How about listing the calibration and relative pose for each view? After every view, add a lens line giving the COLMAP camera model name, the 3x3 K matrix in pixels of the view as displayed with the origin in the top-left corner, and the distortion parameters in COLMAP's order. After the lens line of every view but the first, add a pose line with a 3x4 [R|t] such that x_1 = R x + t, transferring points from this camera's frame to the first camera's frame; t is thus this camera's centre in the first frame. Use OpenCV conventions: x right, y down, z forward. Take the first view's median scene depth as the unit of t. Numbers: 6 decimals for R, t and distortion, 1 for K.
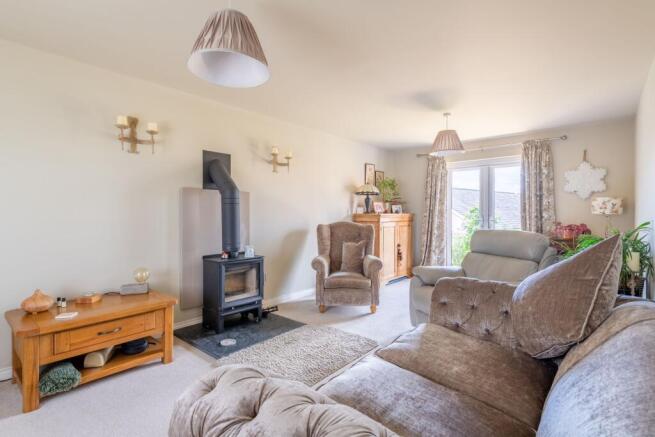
lens RADIAL K [[328.2, 0, 323.5], [0, 328.2, 214.7], [0, 0, 1]] dist [0.026126, -0.000886]
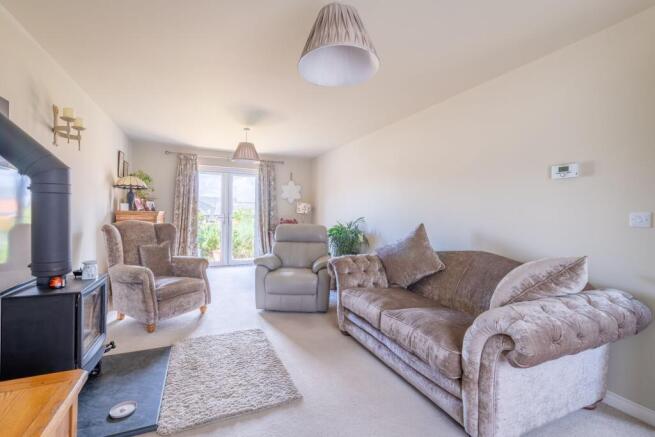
lens RADIAL K [[292.2, 0, 329.6], [0, 292.2, 217.0], [0, 0, 1]] dist [0.002364, 0.000048]
pose [[0.403221, -0.007610, 0.915071, -0.407371], [-0.009359, 0.999879, 0.012439, -0.001726], [-0.915055, -0.013580, 0.403101, 0.252849]]
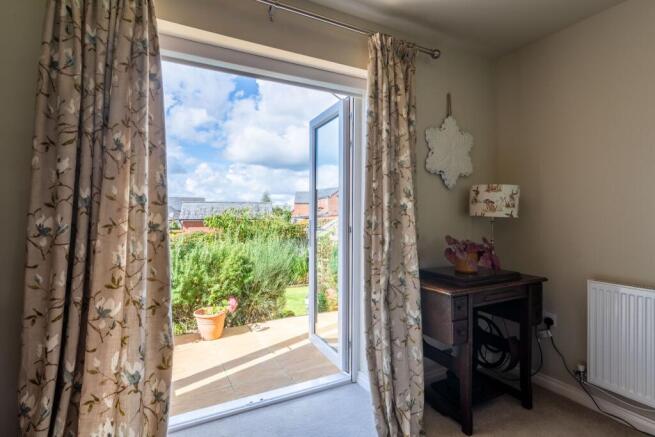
lens RADIAL K [[328.2, 0, 323.5], [0, 328.2, 217.5], [0, 0, 1]] dist [0.026126, -0.000886]
pose [[0.364836, -0.007731, 0.931040, 0.224025], [0.003236, 0.999970, 0.007035, -0.005187], [-0.931066, 0.000446, 0.364850, 0.951674]]
